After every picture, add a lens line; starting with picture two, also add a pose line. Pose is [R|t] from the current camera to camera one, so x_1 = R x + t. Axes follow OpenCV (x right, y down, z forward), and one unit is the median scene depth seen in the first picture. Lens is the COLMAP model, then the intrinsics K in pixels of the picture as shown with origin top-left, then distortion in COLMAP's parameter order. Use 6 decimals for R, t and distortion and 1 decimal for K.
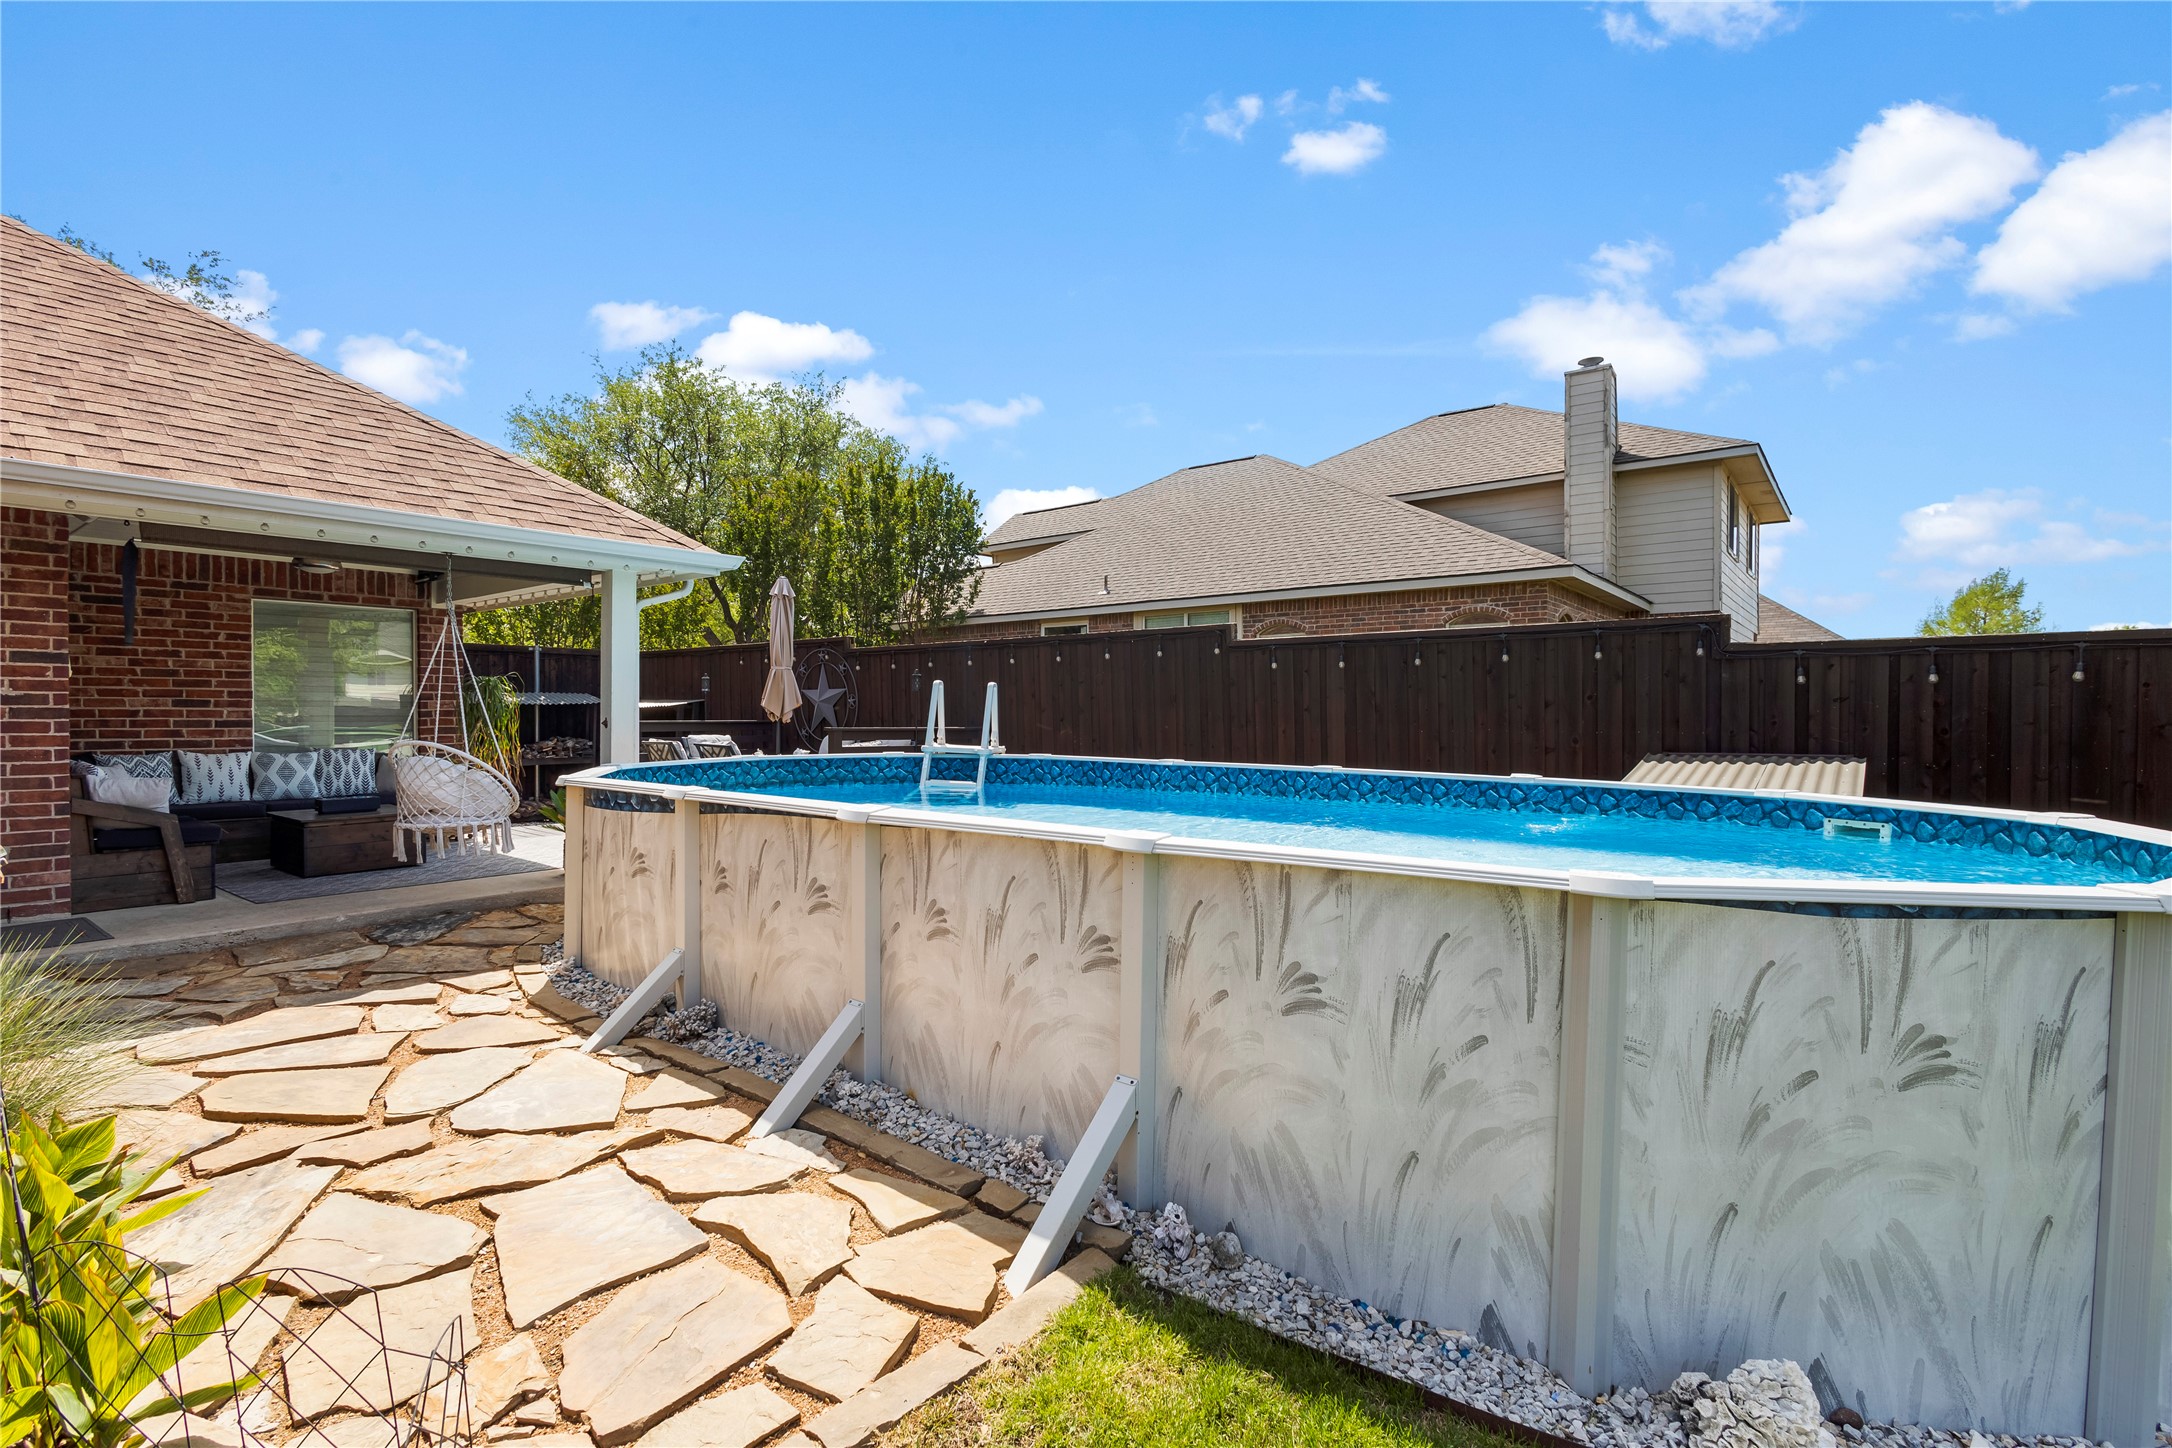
lens RADIAL K [[998.3, 0, 1080.6], [0, 998.3, 716.1], [0, 0, 1]] dist [0.000408, -0.001282]
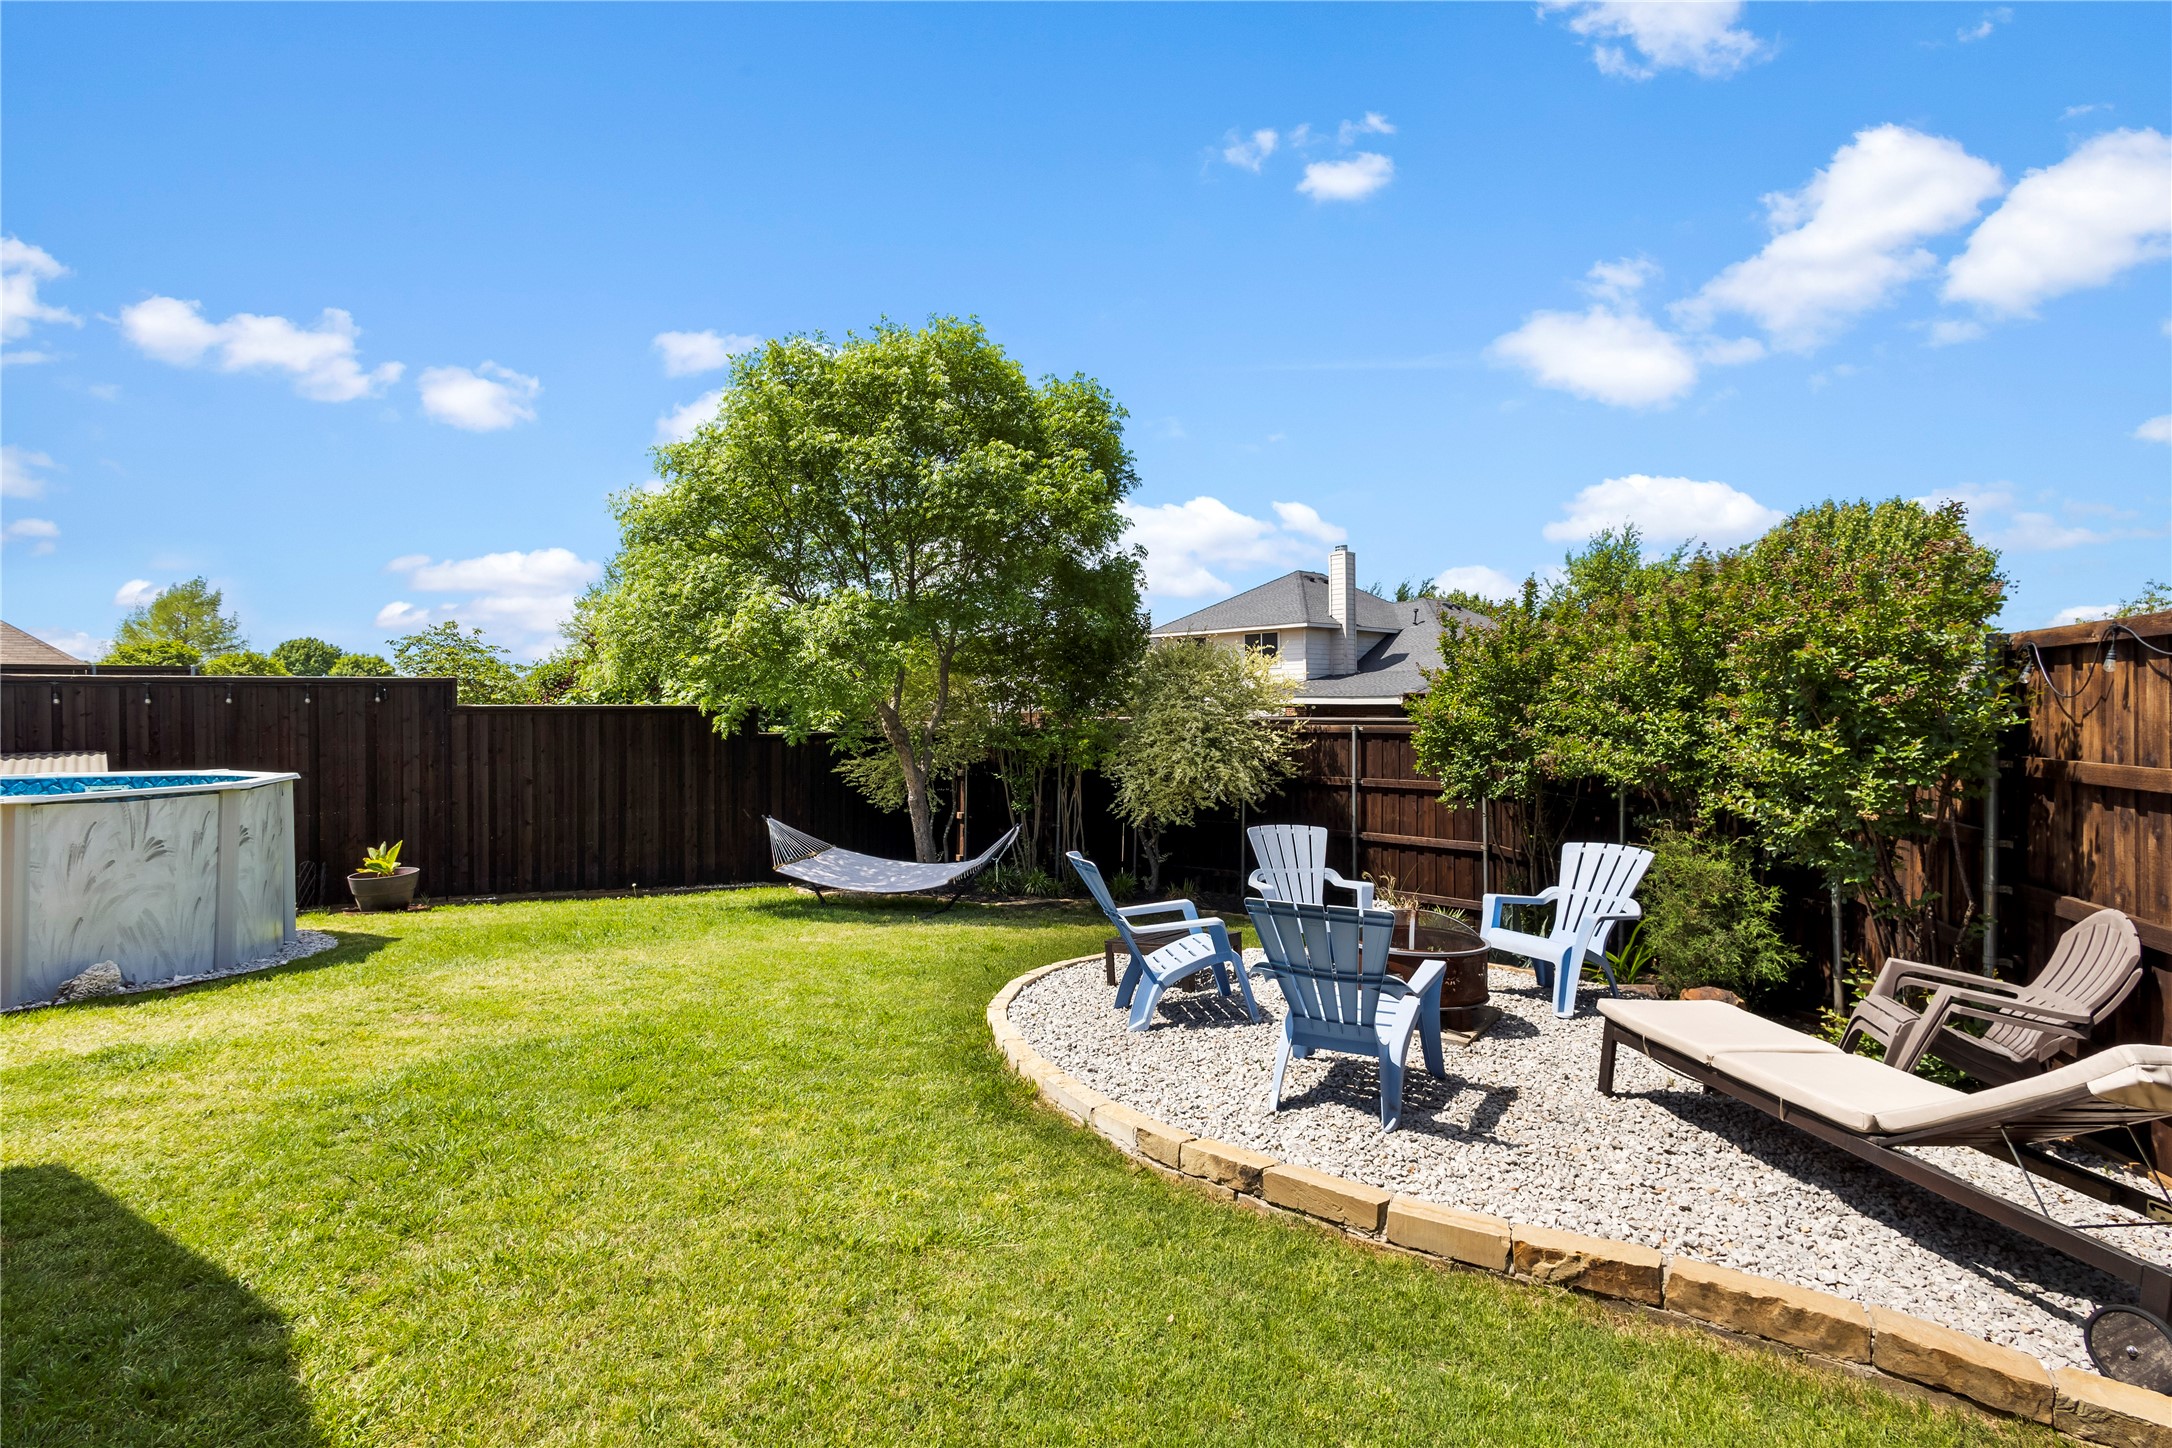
lens RADIAL K [[998.3, 0, 1080.4], [0, 998.3, 710.6], [0, 0, 1]] dist [0.000408, -0.001282]
pose [[0.104872, -0.010460, 0.994431, -1.632038], [0.015267, 0.999844, 0.008907, -0.034606], [-0.994369, 0.014248, 0.105015, -1.849137]]
